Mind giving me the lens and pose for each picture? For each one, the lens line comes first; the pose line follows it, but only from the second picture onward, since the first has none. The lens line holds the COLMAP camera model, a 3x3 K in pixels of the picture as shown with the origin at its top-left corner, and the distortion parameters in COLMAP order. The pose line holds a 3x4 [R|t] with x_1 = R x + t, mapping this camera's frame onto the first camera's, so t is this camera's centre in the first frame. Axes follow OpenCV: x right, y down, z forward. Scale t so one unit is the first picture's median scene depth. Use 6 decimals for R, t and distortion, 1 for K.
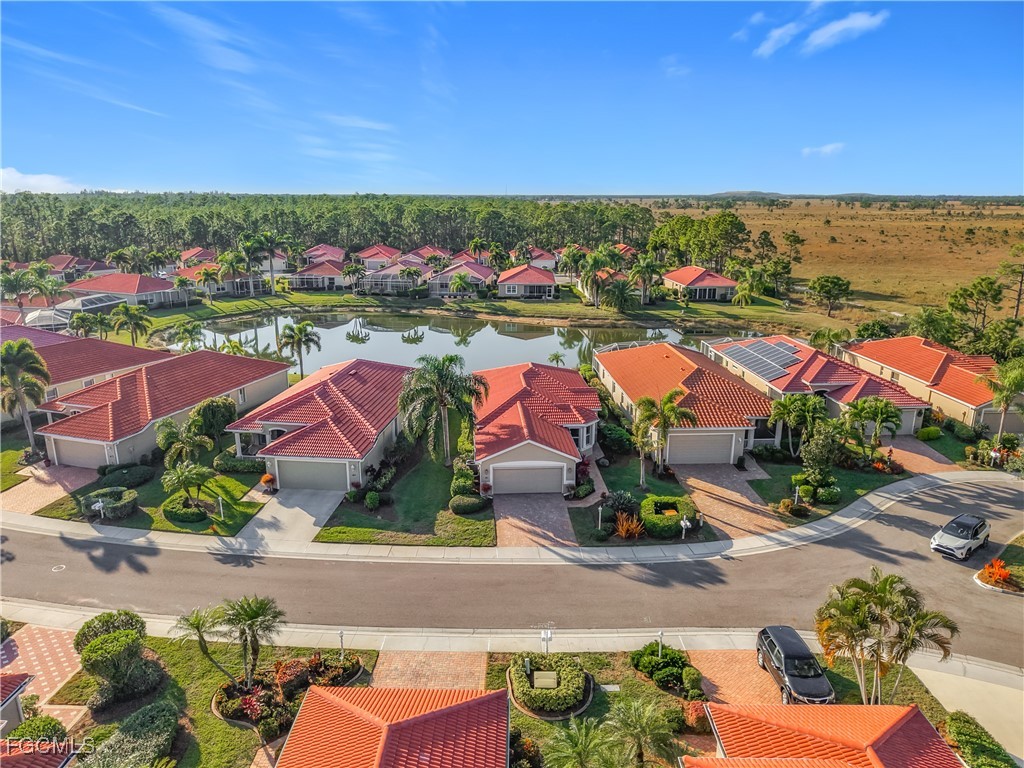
lens RADIAL K [[687.7, 0, 507.6], [0, 687.7, 382.7], [0, 0, 1]] dist [0.003662, -0.005001]
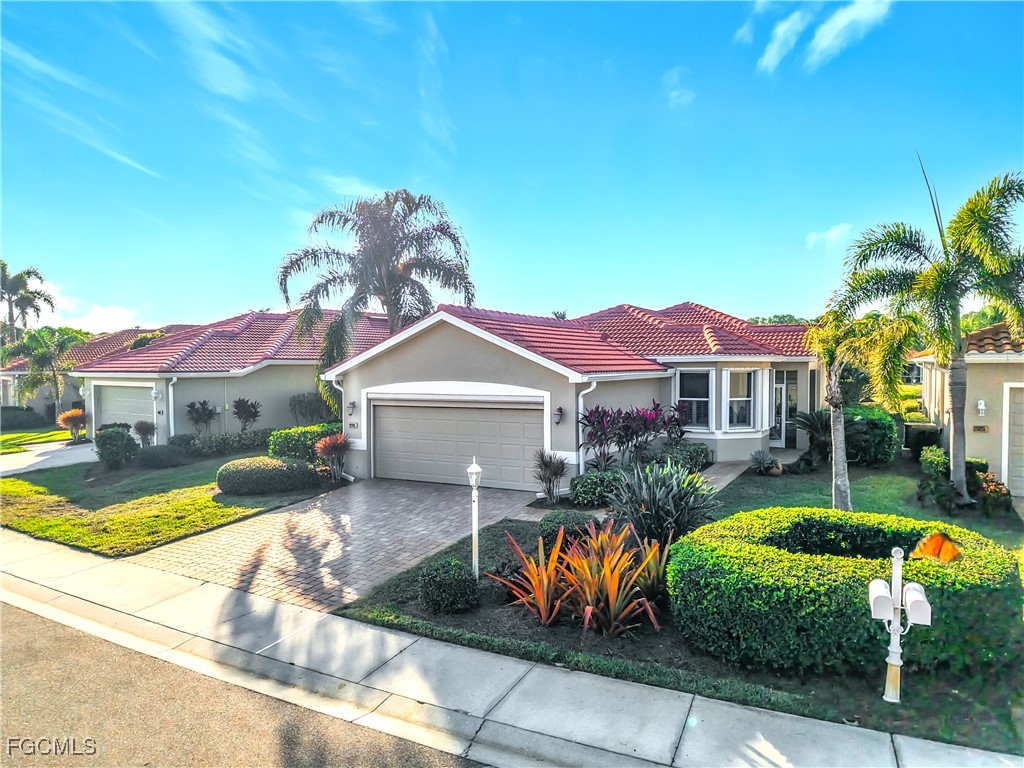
lens RADIAL K [[689.5, 0, 510.0], [0, 689.5, 385.7], [0, 0, 1]] dist [-0.001655, -0.004363]
pose [[0.855235, 0.011986, -0.518102, 0.221897], [-0.128195, 0.973556, -0.189089, 0.167370], [0.502135, 0.228134, 0.834156, 0.685167]]
